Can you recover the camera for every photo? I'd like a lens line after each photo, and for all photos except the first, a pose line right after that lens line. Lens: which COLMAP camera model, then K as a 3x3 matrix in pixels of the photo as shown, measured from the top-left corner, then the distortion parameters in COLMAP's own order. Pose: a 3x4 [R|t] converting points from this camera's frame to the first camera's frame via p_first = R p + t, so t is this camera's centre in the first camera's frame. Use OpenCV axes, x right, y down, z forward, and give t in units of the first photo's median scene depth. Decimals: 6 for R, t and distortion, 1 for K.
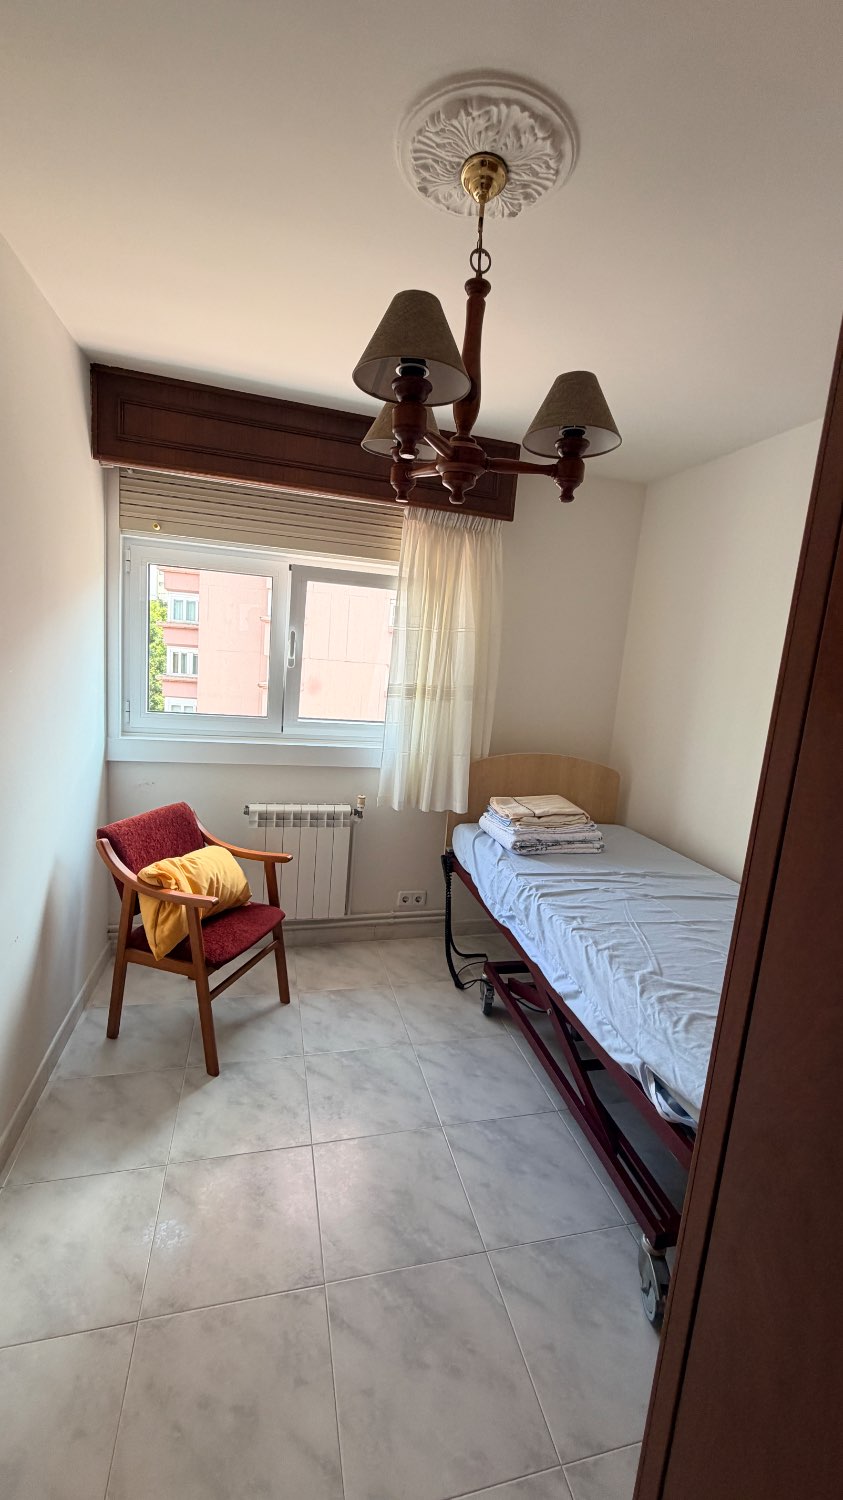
lens RADIAL K [[596.7, 0, 421.5], [0, 596.7, 750.0], [0, 0, 1]] dist [-0.000960, 0.000366]
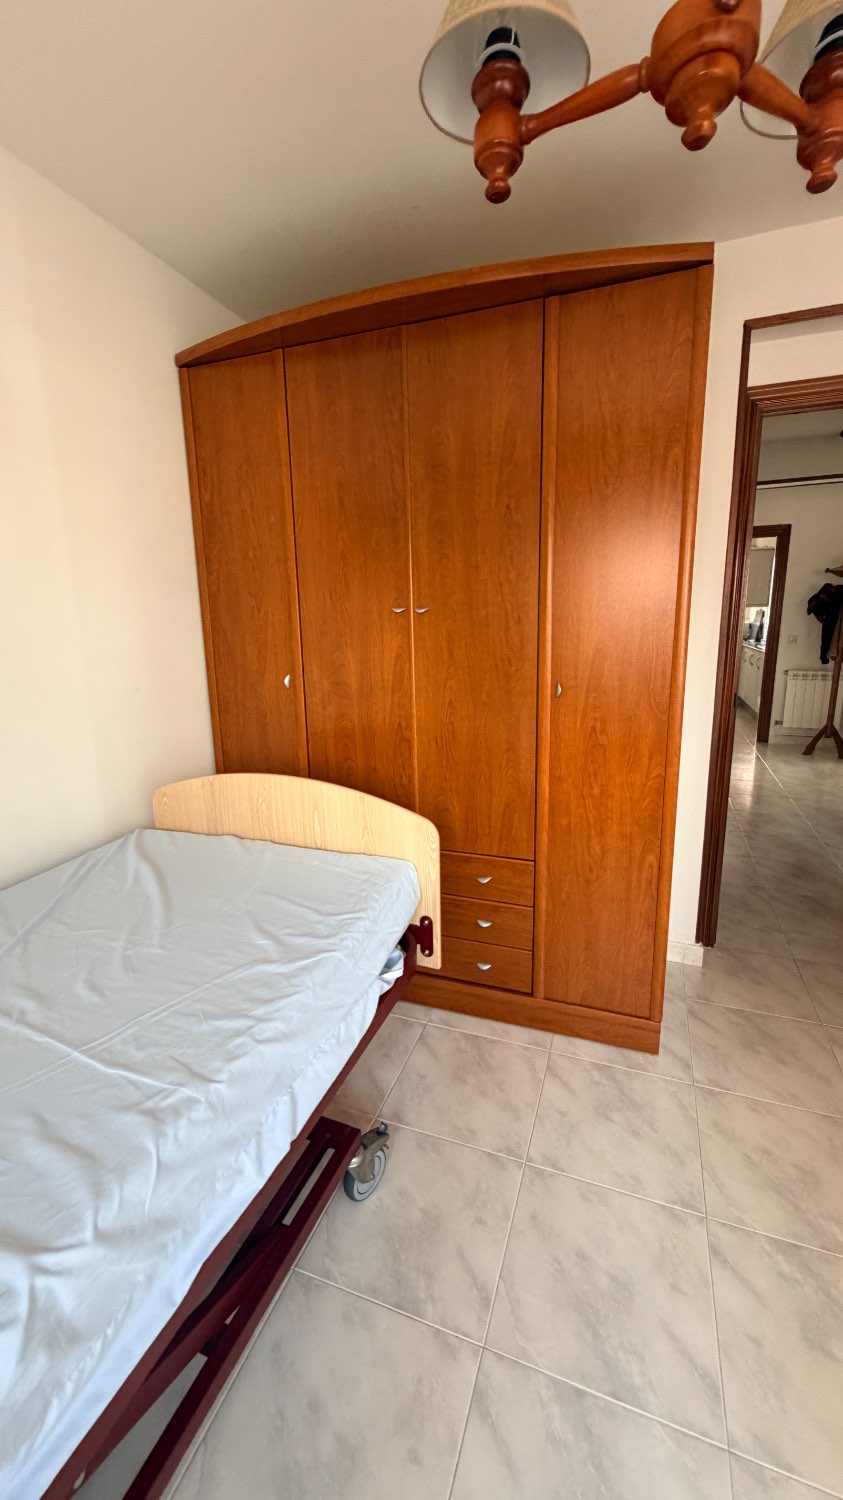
lens RADIAL K [[596.7, 0, 421.5], [0, 596.7, 750.0], [0, 0, 1]] dist [-0.000960, 0.000366]
pose [[-0.823768, -0.183387, 0.536448, -0.086231], [0.050689, 0.918622, 0.391873, -0.116370], [-0.564657, 0.350004, -0.747435, 1.333092]]
